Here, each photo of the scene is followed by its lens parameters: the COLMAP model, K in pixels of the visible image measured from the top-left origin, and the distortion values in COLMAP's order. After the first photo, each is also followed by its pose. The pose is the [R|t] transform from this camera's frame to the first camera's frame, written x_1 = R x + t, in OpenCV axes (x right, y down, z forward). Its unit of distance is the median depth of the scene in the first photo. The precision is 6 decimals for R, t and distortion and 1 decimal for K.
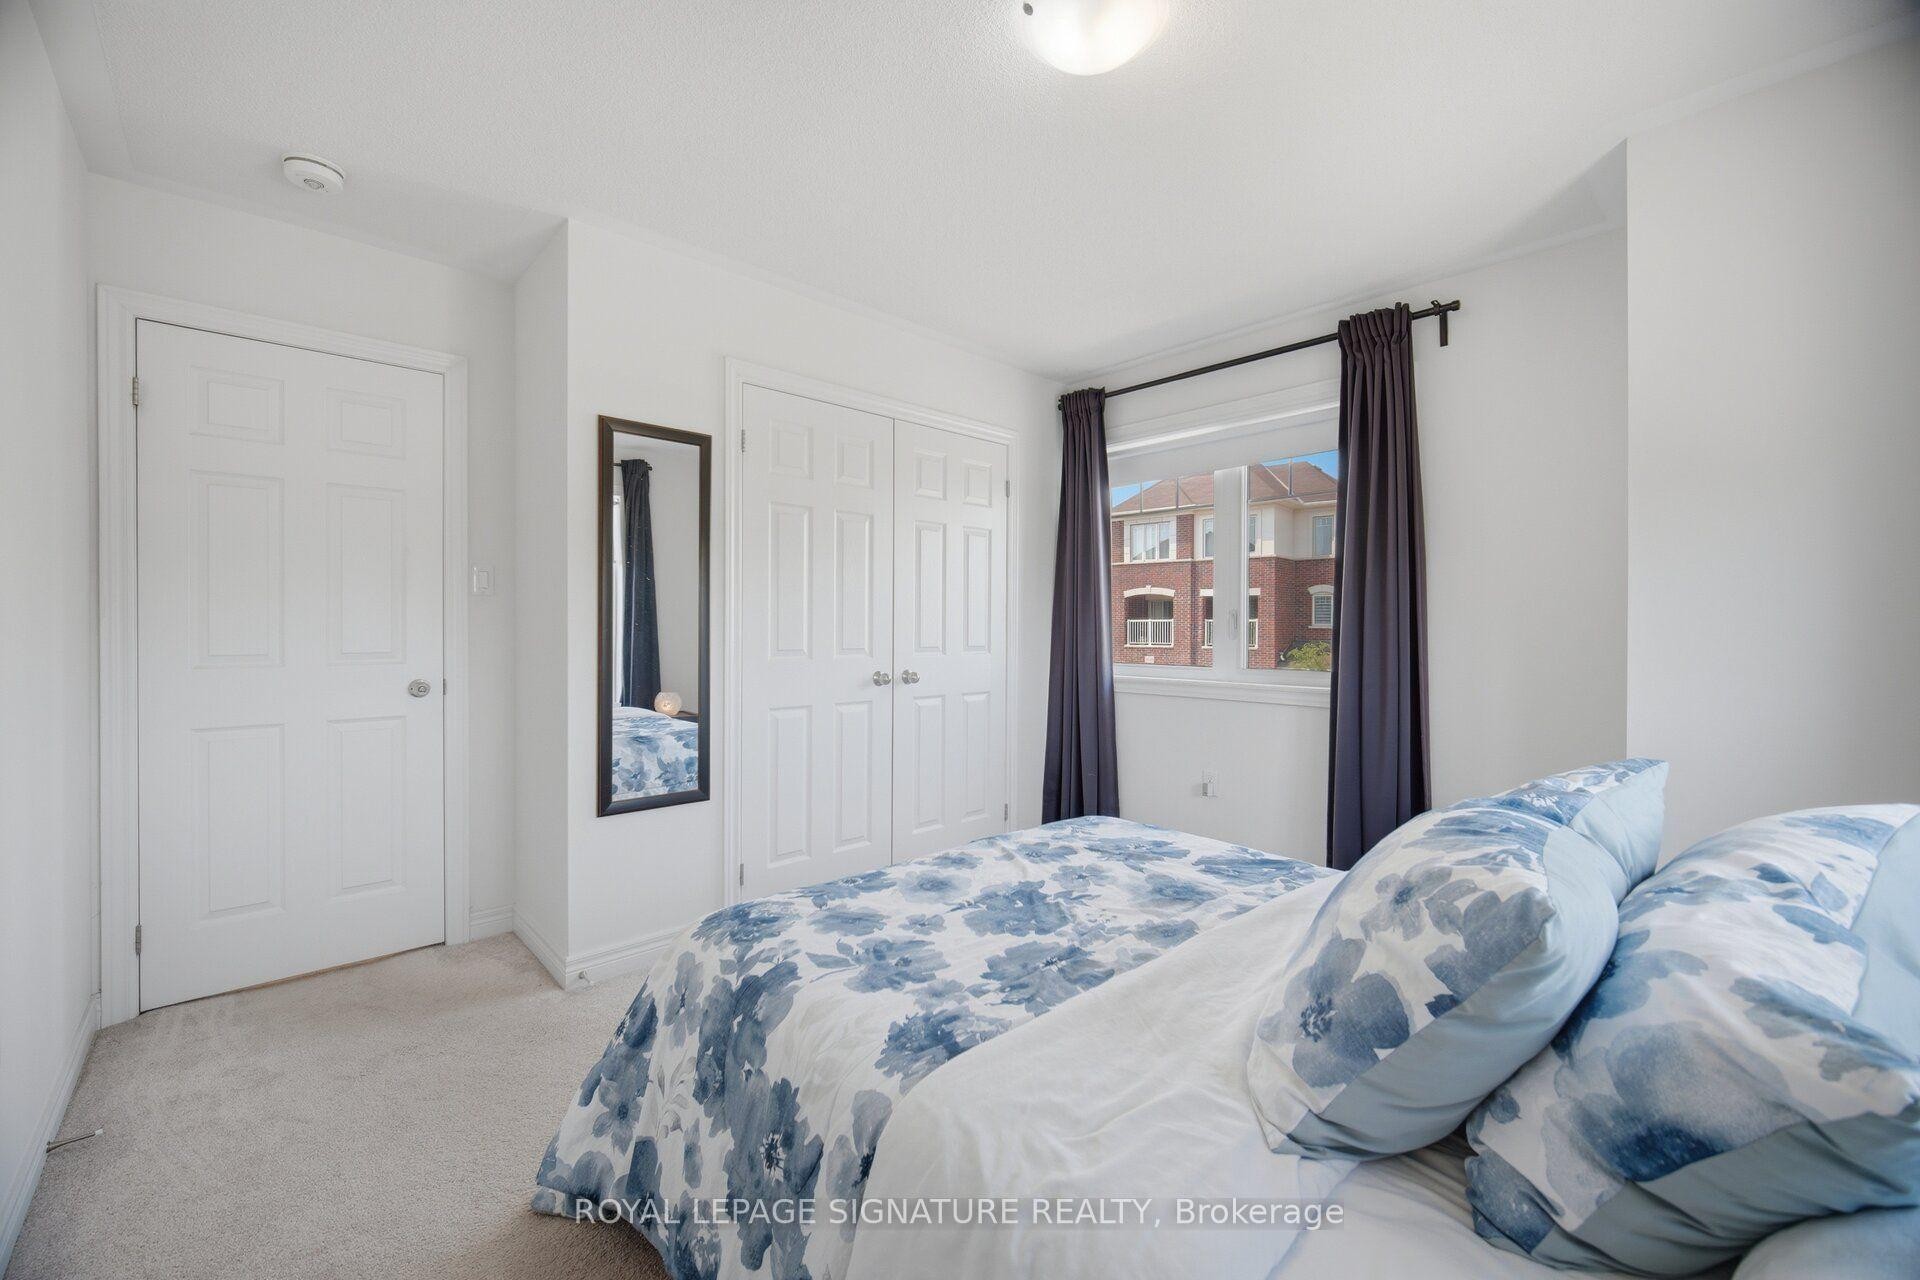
lens RADIAL K [[782.1, 0, 951.6], [0, 782.1, 632.8], [0, 0, 1]] dist [-0.003225, -0.000150]
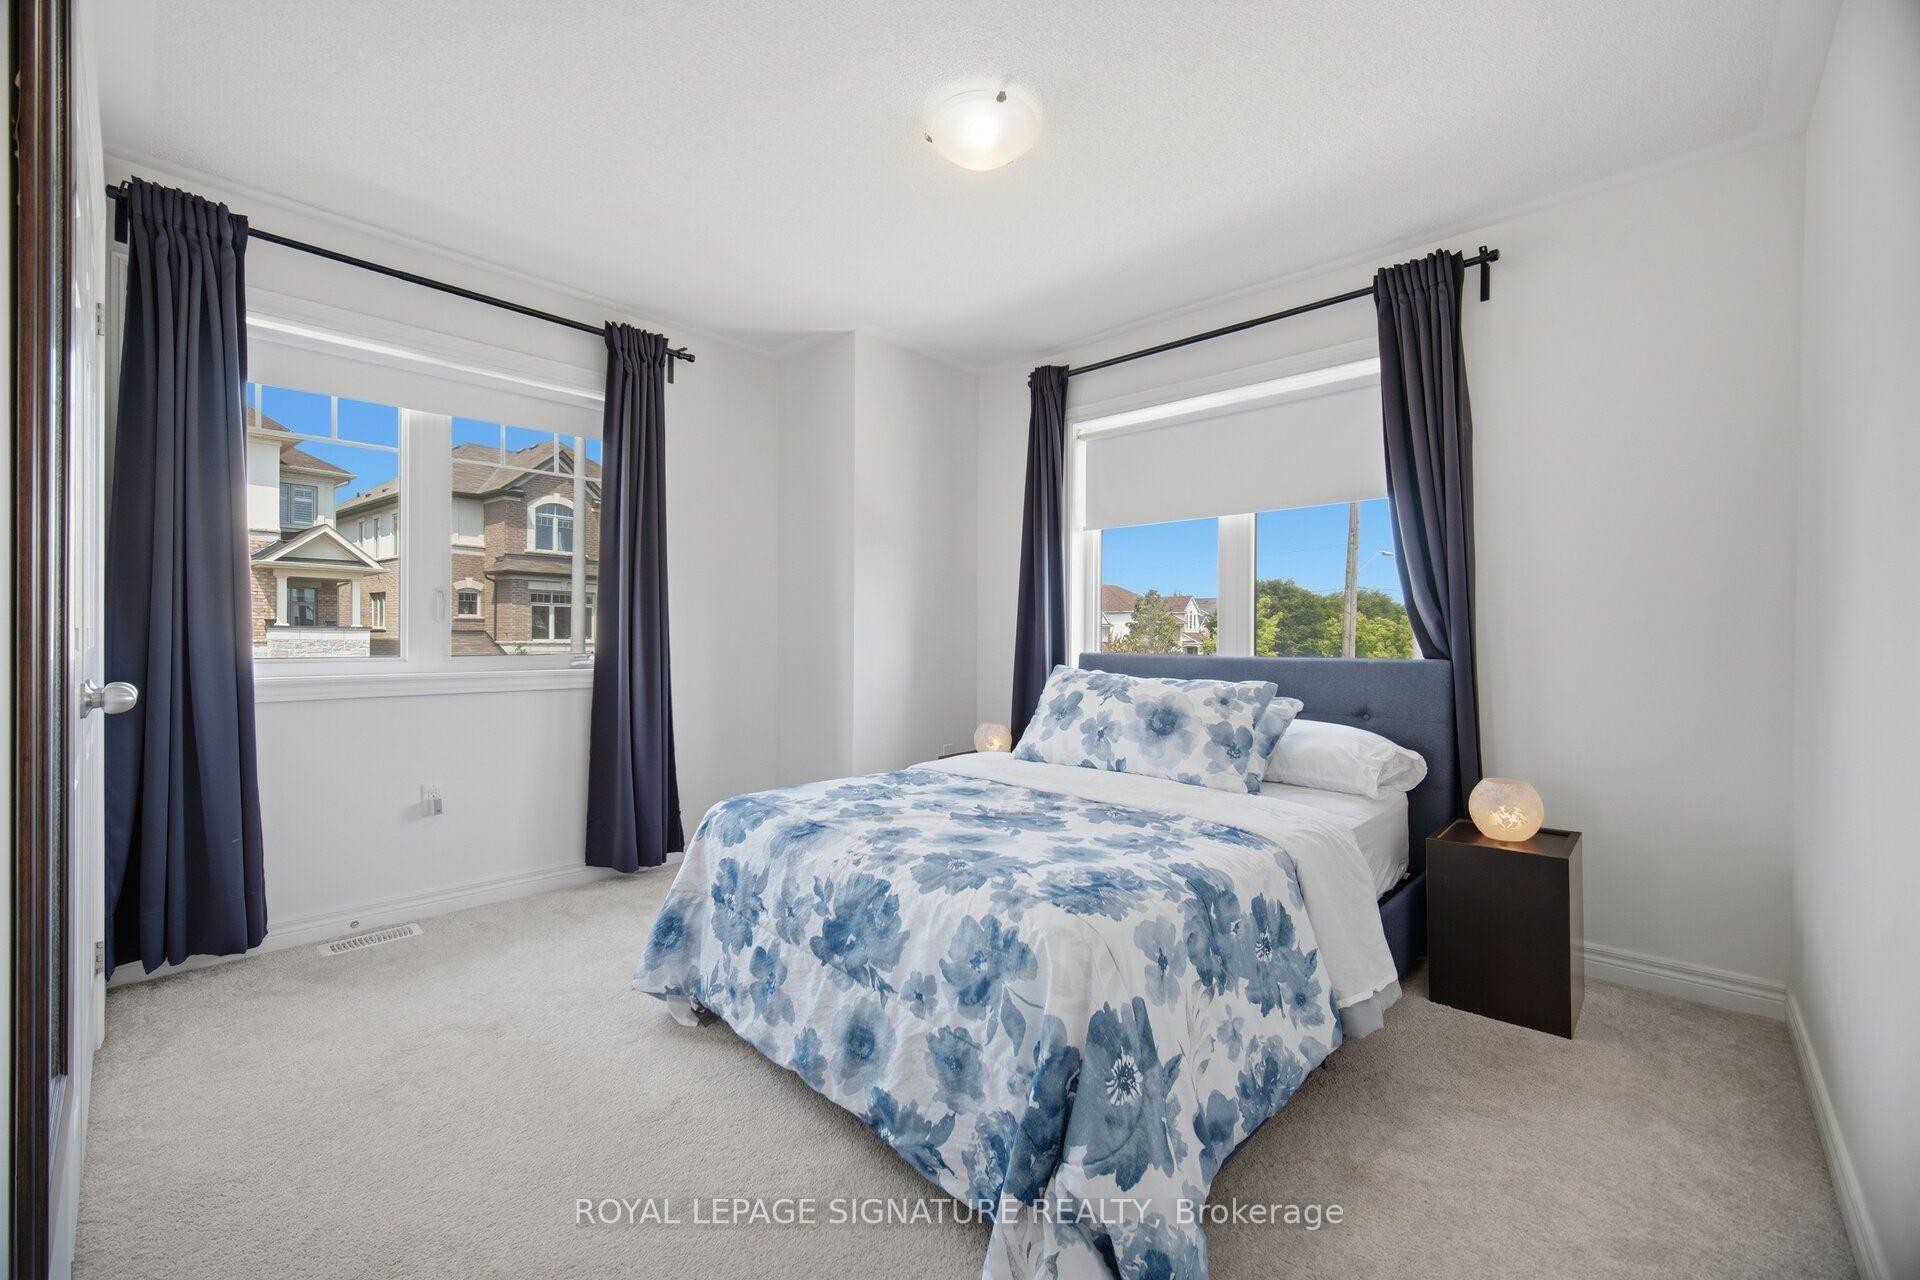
lens RADIAL K [[782.1, 0, 951.7], [0, 782.1, 633.8], [0, 0, 1]] dist [-0.003225, -0.000150]
pose [[-0.073526, -0.003070, 0.997289, -0.980773], [0.003028, 0.999990, 0.003302, 0.039357], [-0.997289, 0.003262, -0.073516, 1.003843]]
